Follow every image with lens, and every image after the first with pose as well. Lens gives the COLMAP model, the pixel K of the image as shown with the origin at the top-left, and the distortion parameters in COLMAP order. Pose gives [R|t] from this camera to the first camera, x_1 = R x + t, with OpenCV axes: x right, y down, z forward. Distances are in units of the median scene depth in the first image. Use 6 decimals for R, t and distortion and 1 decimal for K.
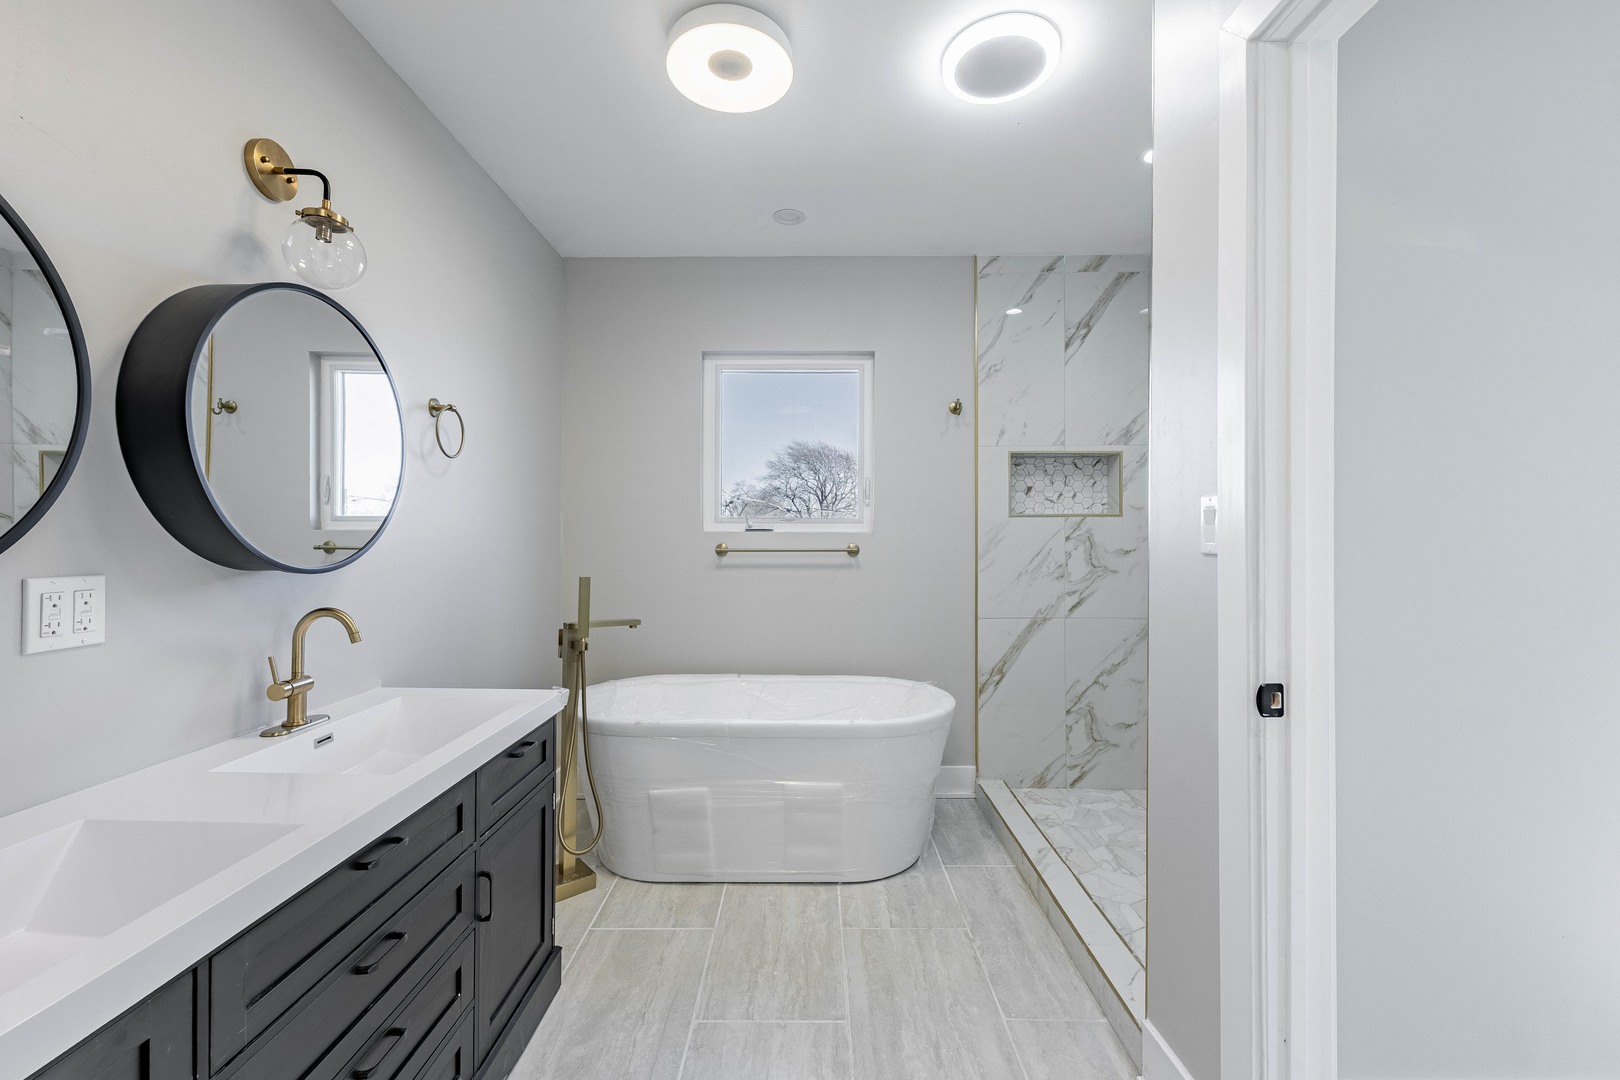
lens RADIAL K [[677.6, 0, 809.5], [0, 677.6, 520.1], [0, 0, 1]] dist [0.003380, 0.000520]
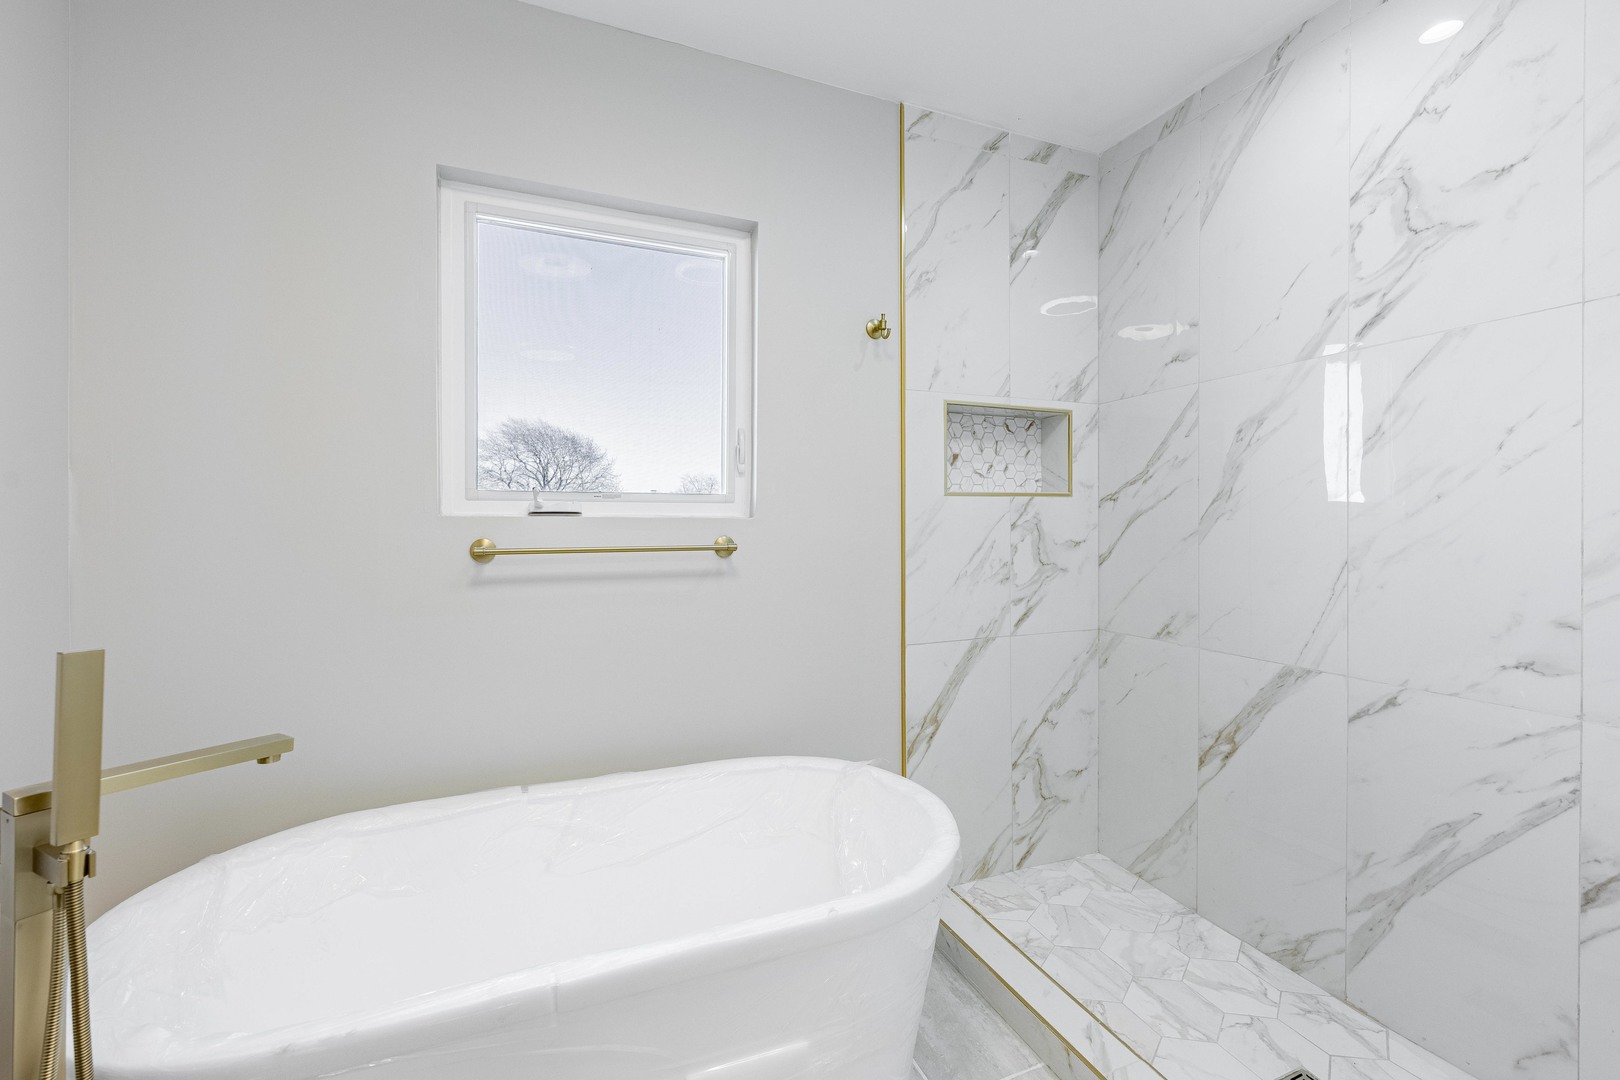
lens RADIAL K [[677.6, 0, 809.5], [0, 677.6, 520.1], [0, 0, 1]] dist [0.003380, 0.000520]
pose [[0.921415, -0.000975, 0.388578, -0.100486], [-0.005703, 0.999855, 0.016031, 0.010348], [-0.388538, -0.016987, 0.921276, 0.415960]]
